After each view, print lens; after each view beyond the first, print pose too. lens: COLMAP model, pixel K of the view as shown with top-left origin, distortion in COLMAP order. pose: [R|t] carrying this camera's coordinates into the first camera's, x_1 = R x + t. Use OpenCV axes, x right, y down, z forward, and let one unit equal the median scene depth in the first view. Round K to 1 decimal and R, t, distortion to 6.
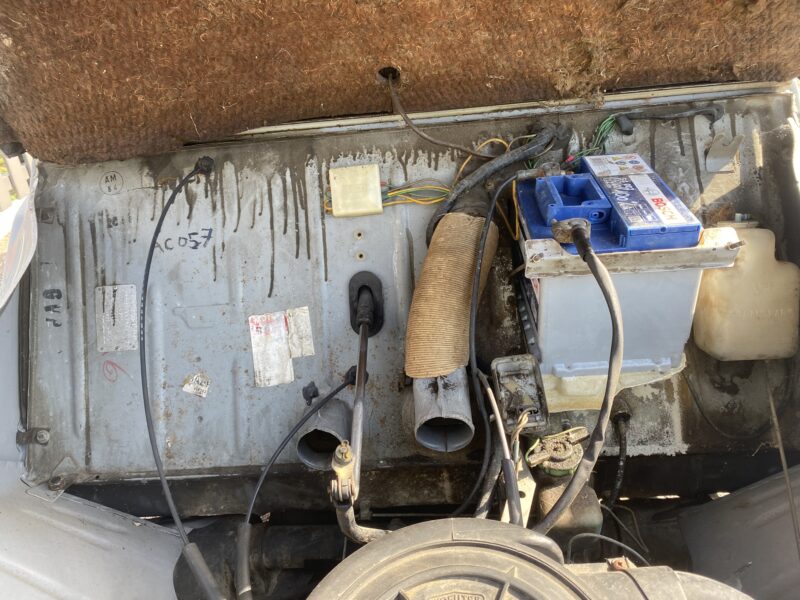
lens RADIAL K [[605.0, 0, 393.0], [0, 605.0, 281.3], [0, 0, 1]] dist [0.015147, -0.007495]
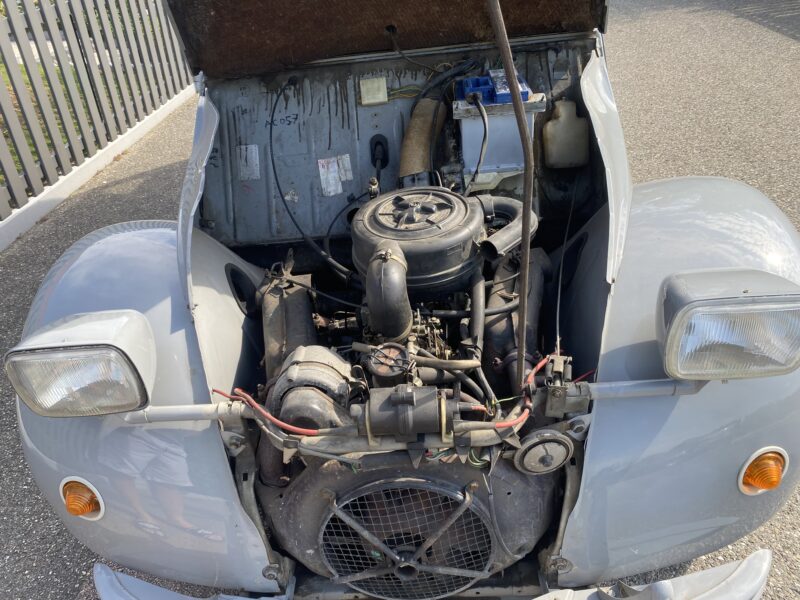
lens RADIAL K [[605.0, 0, 393.0], [0, 605.0, 281.3], [0, 0, 1]] dist [0.015147, -0.007495]
pose [[0.999956, -0.009147, 0.001998, -0.010126], [0.009090, 0.999598, 0.026870, 0.400673], [-0.002242, -0.026851, 0.999637, -0.937913]]
